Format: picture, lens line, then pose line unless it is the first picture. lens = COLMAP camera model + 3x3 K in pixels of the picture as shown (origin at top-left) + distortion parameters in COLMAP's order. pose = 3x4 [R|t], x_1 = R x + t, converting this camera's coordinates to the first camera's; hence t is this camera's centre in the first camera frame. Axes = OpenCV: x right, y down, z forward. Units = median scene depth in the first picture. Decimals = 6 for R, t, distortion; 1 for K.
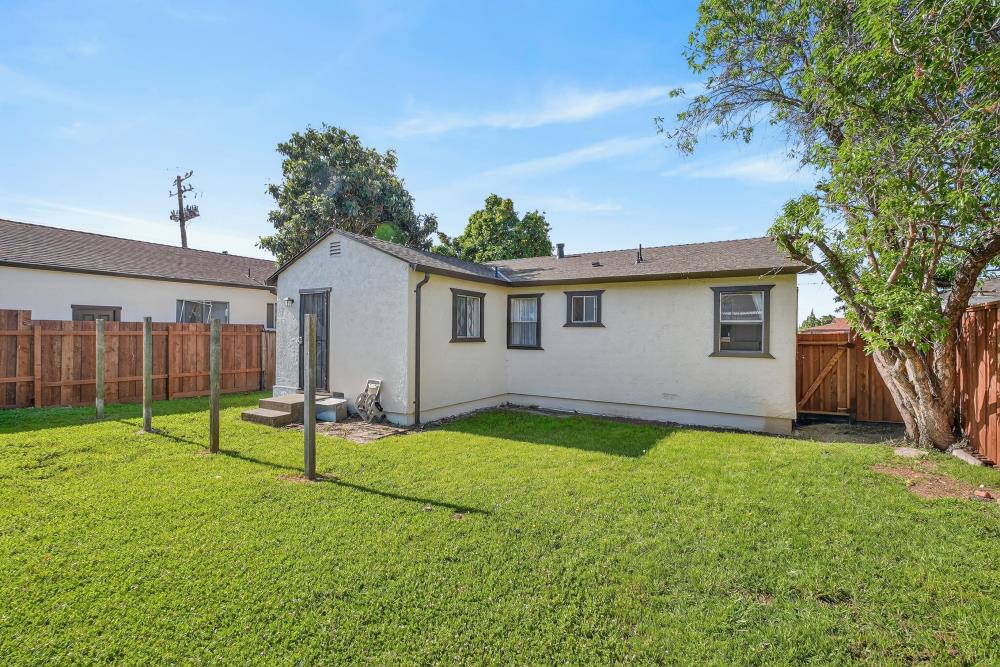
lens RADIAL K [[444.6, 0, 501.1], [0, 444.6, 332.7], [0, 0, 1]] dist [-0.007138, 0.000418]
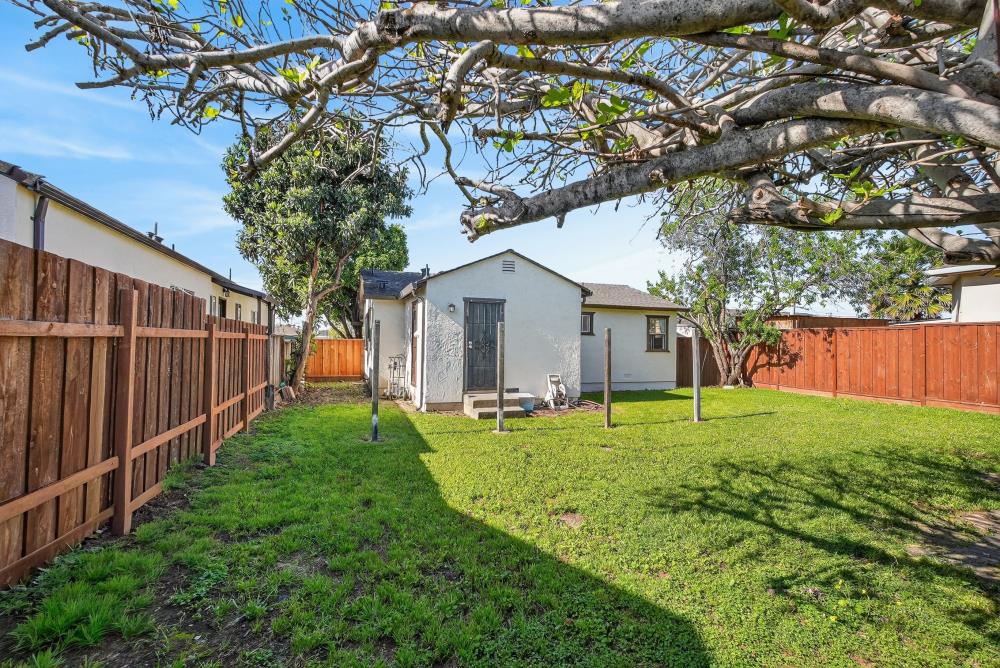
lens RADIAL K [[444.6, 0, 505.3], [0, 444.6, 332.6], [0, 0, 1]] dist [-0.007138, 0.000418]
pose [[0.639233, 0.015435, 0.768859, -1.068014], [-0.006264, 0.999870, -0.014865, 0.002992], [-0.768988, 0.004686, 0.639246, 0.210638]]
